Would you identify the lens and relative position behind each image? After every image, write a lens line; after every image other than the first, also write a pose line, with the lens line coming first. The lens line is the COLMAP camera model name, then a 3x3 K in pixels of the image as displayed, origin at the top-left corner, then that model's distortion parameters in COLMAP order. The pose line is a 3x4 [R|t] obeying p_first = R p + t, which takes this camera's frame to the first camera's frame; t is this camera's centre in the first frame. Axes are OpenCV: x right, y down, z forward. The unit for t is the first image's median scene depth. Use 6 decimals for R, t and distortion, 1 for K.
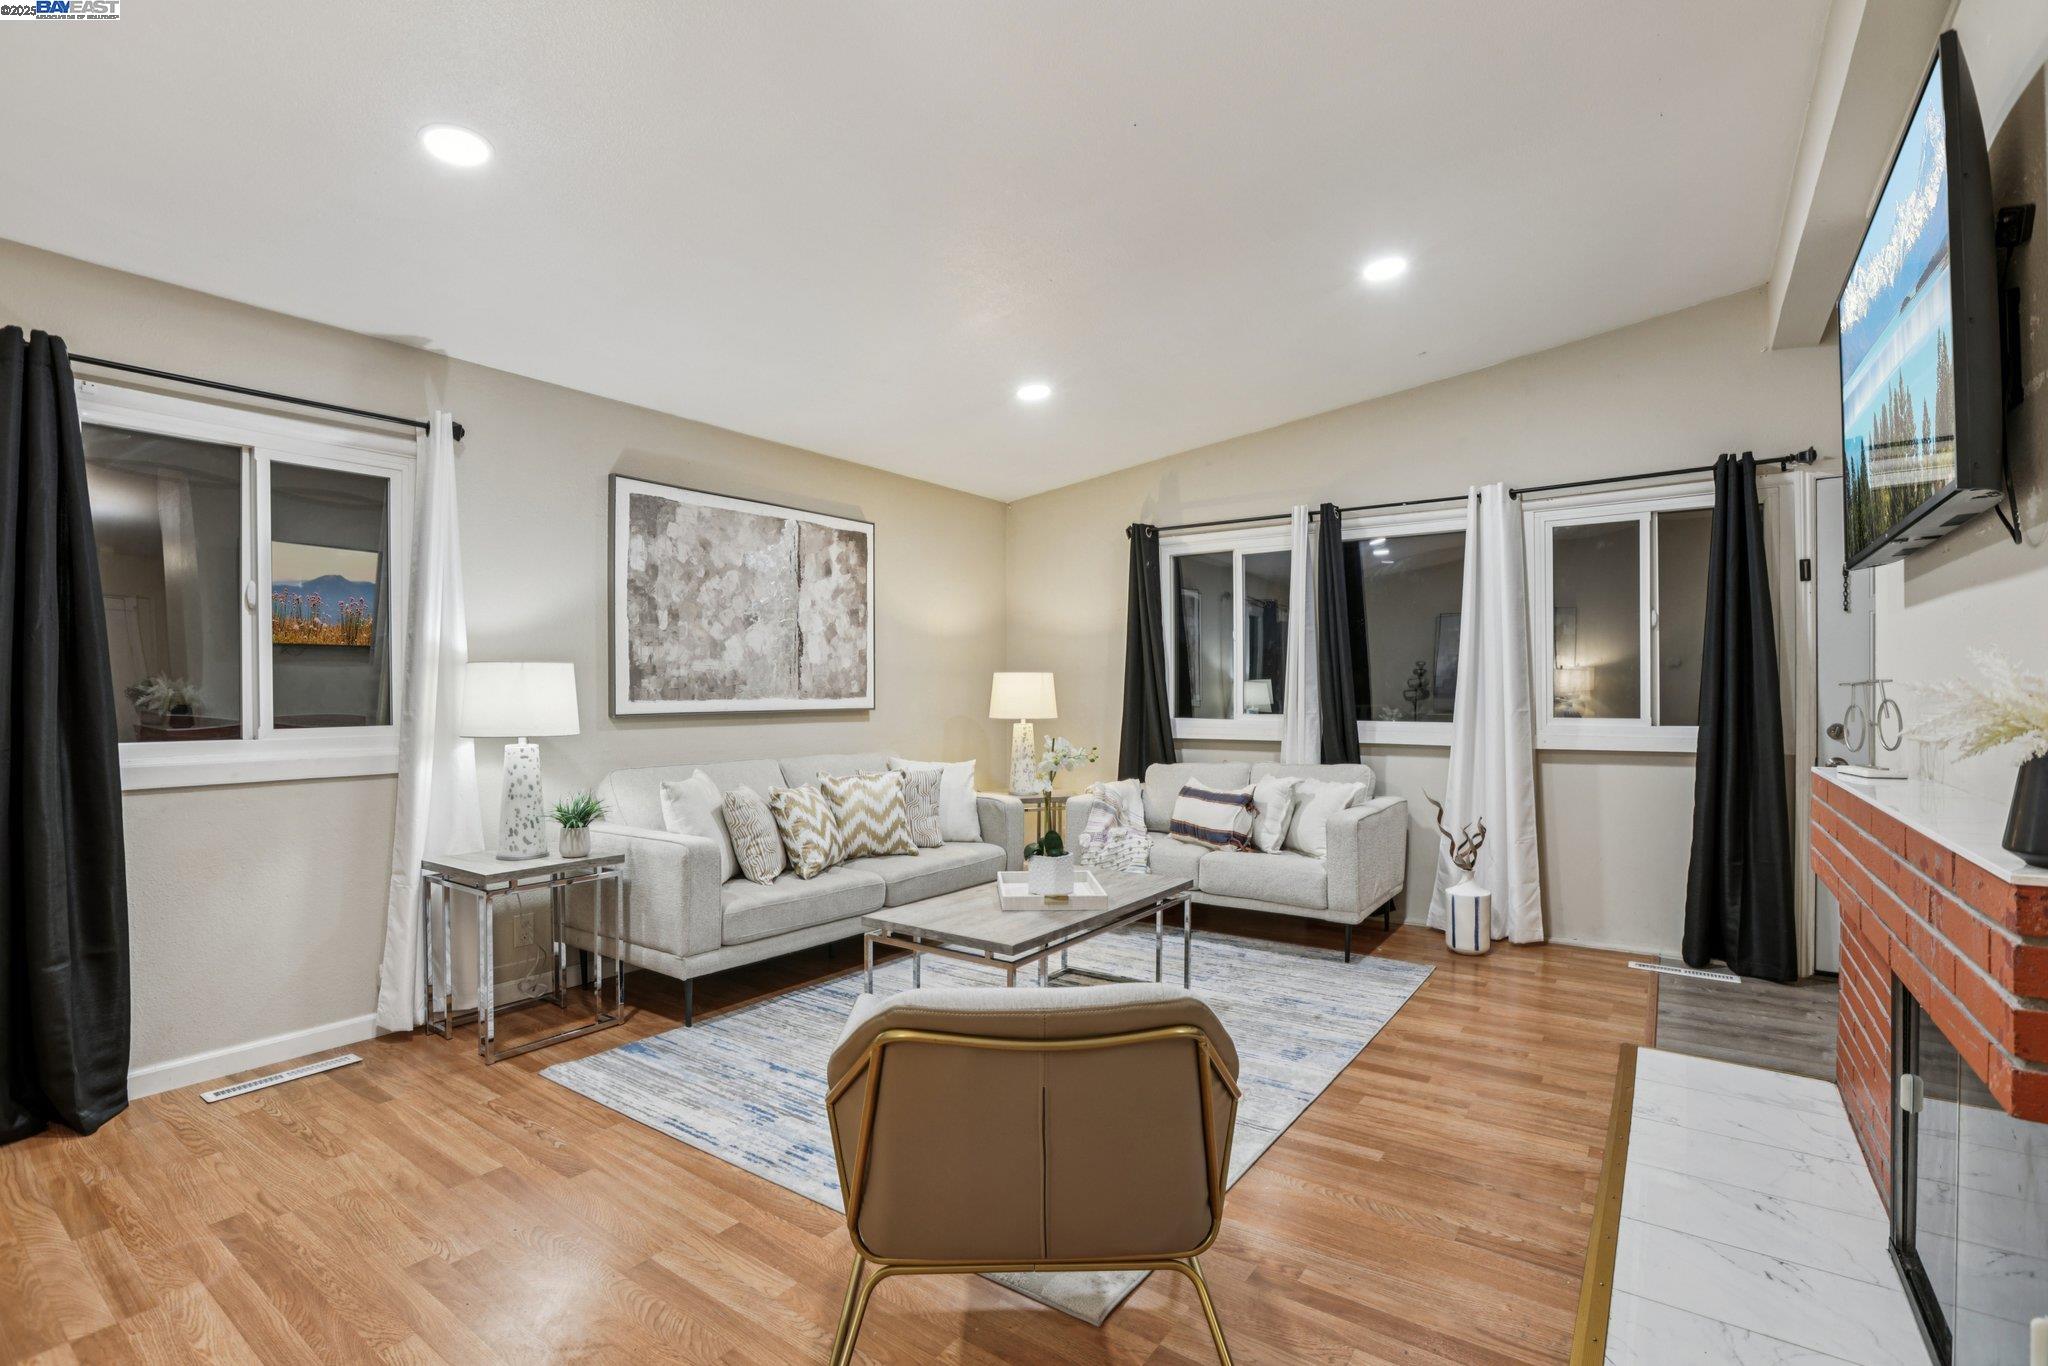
lens RADIAL K [[922.4, 0, 1026.4], [0, 922.4, 686.1], [0, 0, 1]] dist [-0.035191, 0.000400]
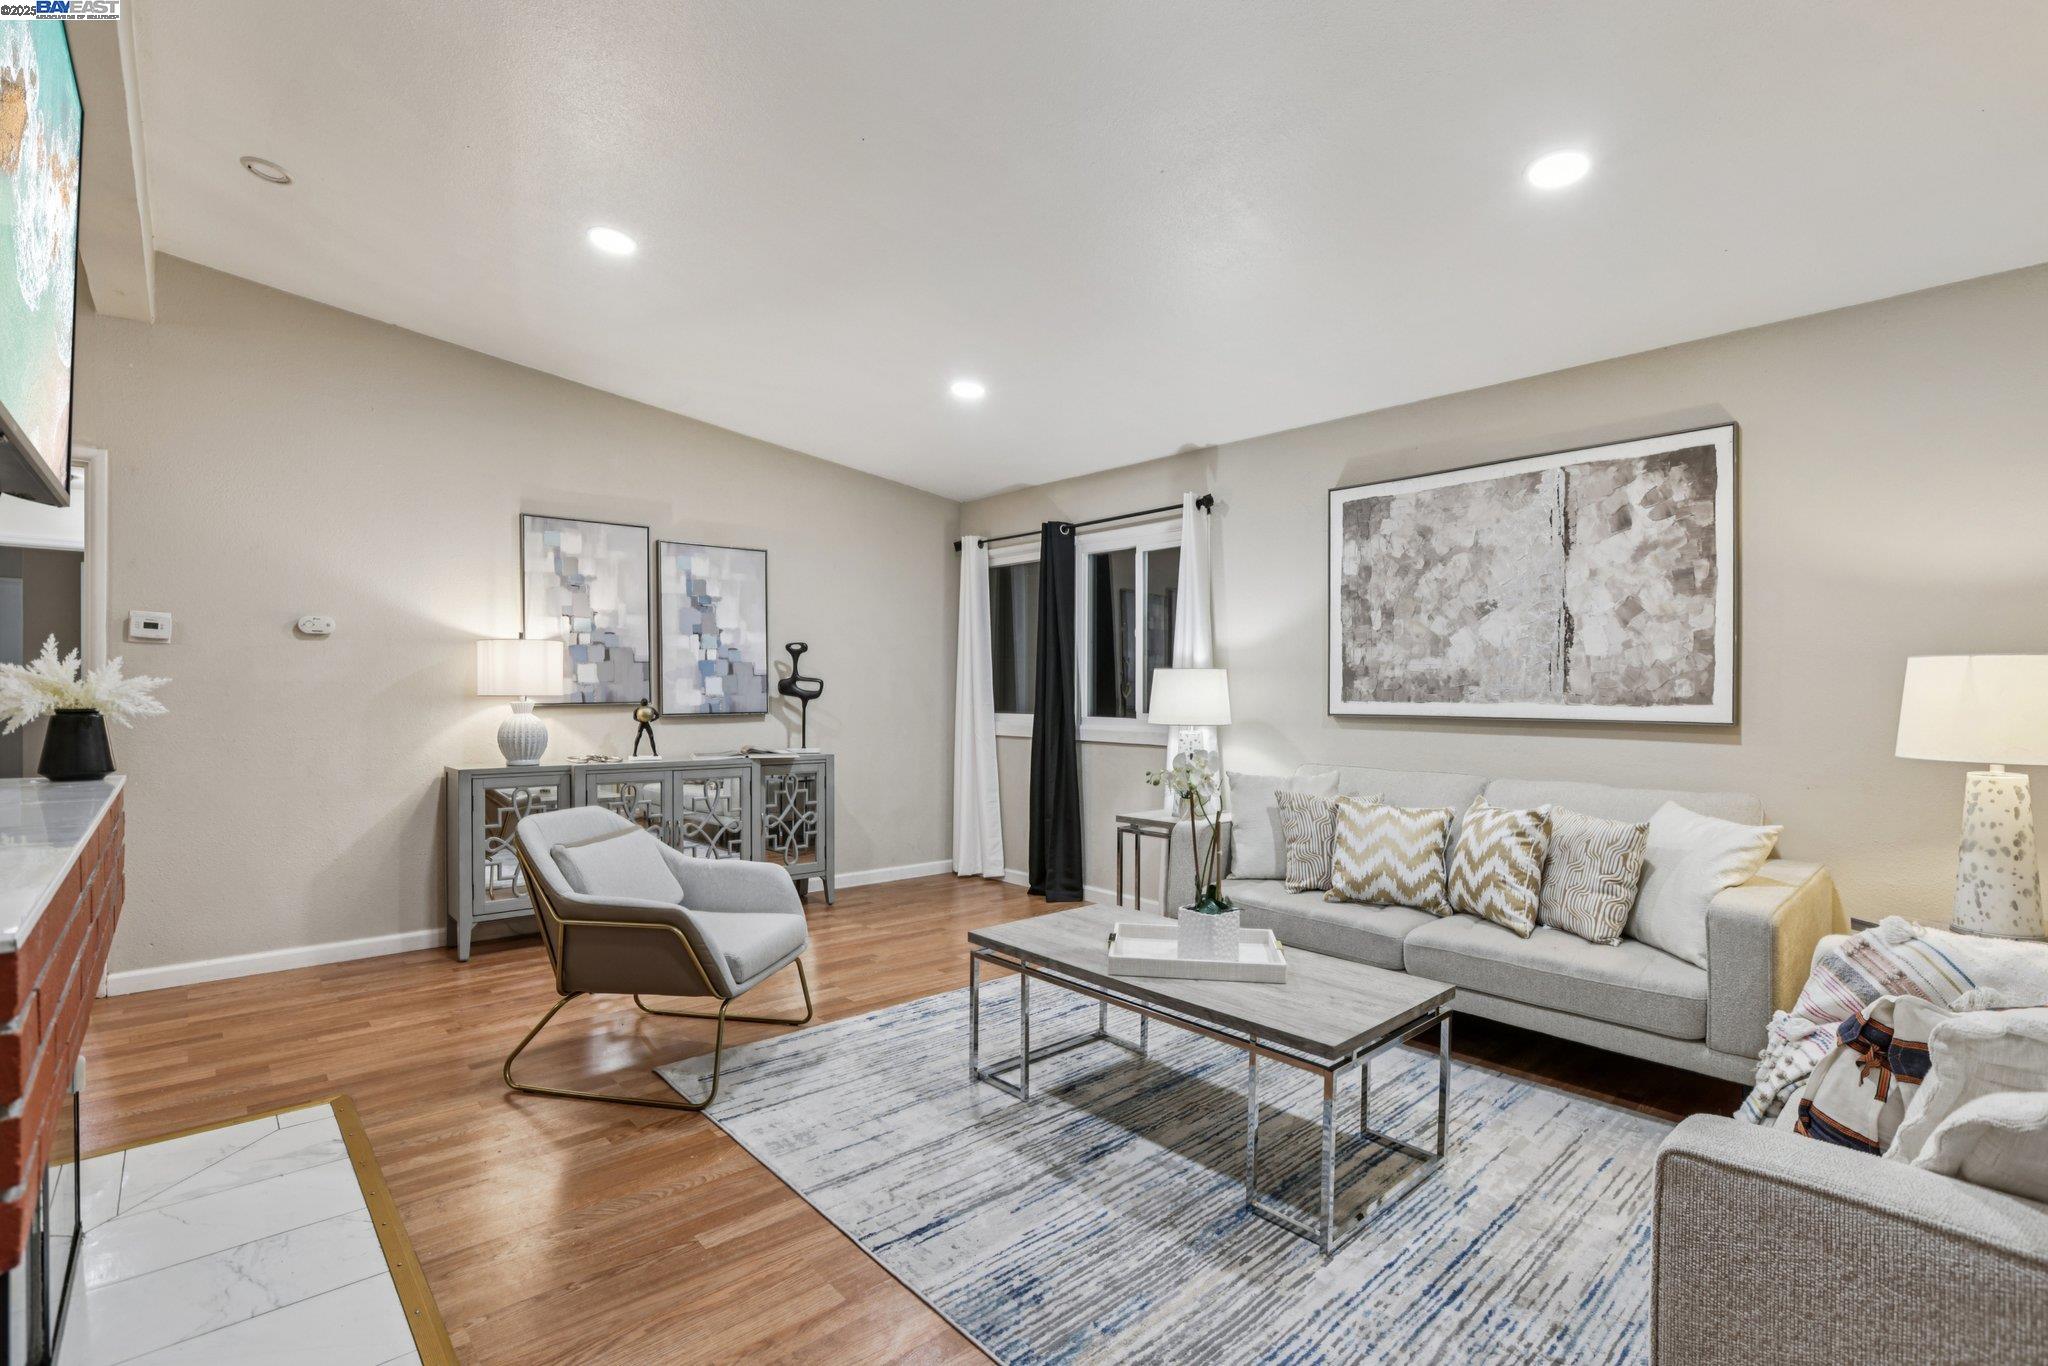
lens RADIAL K [[922.4, 0, 1023.0], [0, 922.4, 692.2], [0, 0, 1]] dist [-0.035191, 0.000400]
pose [[-0.197329, -0.000095, -0.980337, 0.609292], [-0.007167, 0.999973, 0.001346, 0.006446], [0.980311, 0.007291, -0.197324, 0.772198]]
